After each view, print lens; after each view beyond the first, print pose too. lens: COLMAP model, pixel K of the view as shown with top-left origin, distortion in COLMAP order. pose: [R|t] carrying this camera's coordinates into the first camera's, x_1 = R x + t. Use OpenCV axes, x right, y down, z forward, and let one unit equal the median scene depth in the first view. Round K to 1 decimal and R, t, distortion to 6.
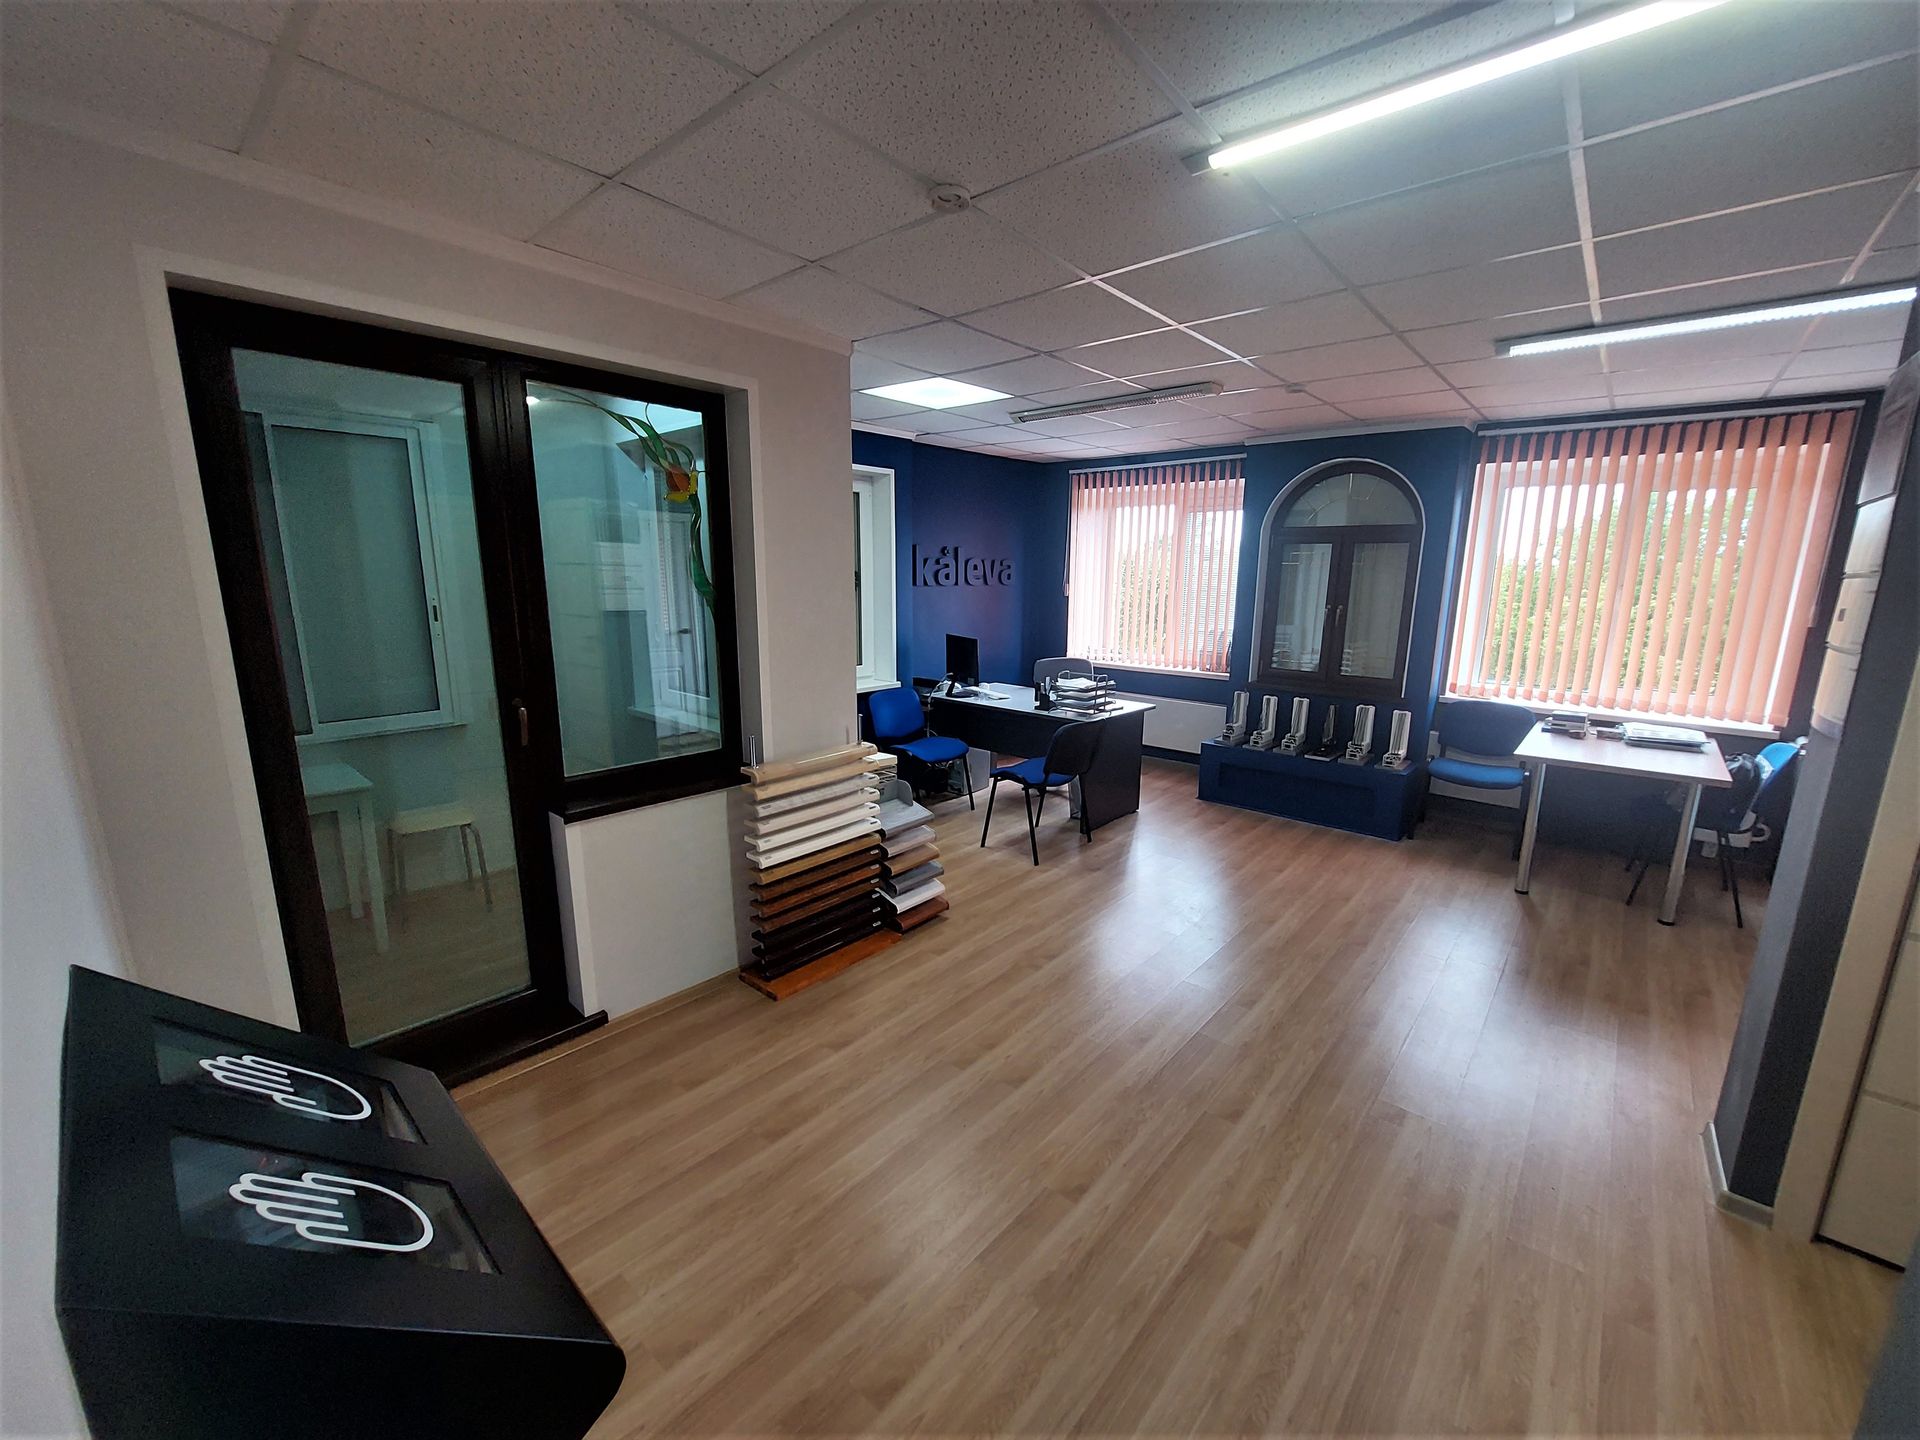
lens RADIAL K [[762.1, 0, 975.5], [0, 762.1, 734.4], [0, 0, 1]] dist [0.001796, -0.015044]
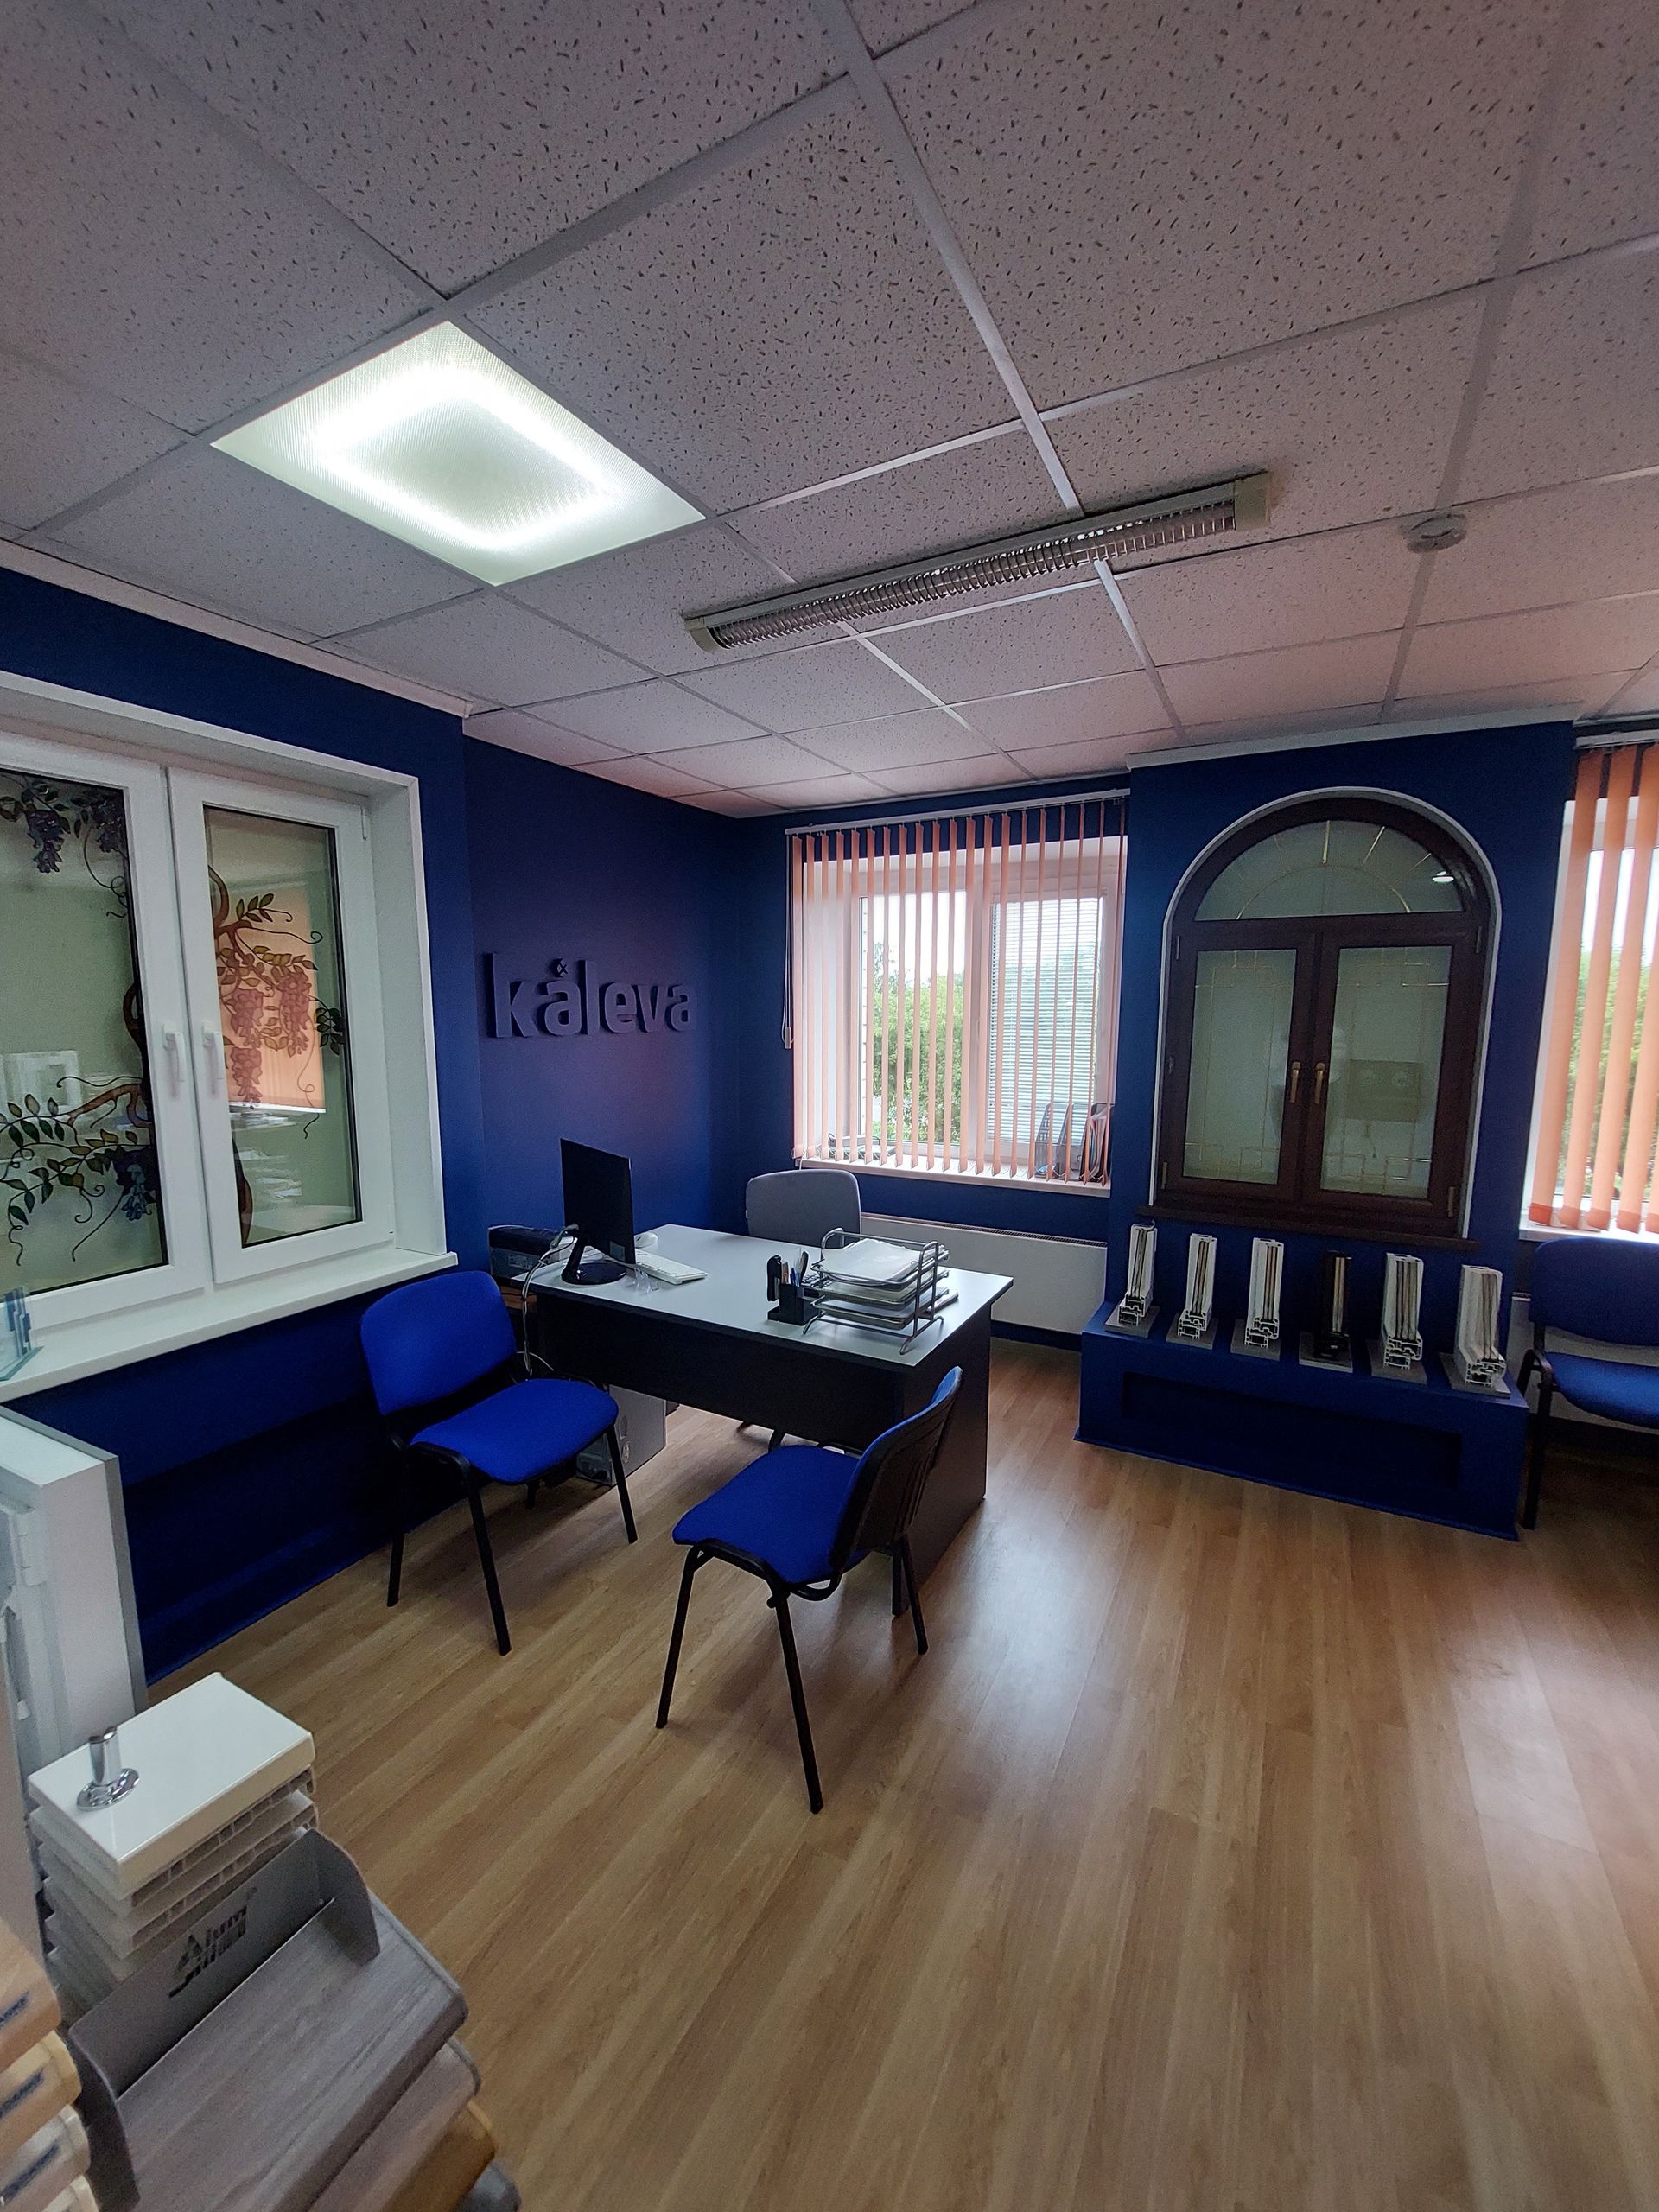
lens RADIAL K [[878.0, 0, 820.0], [0, 878.0, 1129.2], [0, 0, 1]] dist [0.001796, -0.015044]
pose [[0.977547, -0.037887, 0.207283, 0.007149], [0.052799, 0.996362, -0.066888, -0.111651], [-0.203995, 0.076331, 0.975992, 0.525627]]
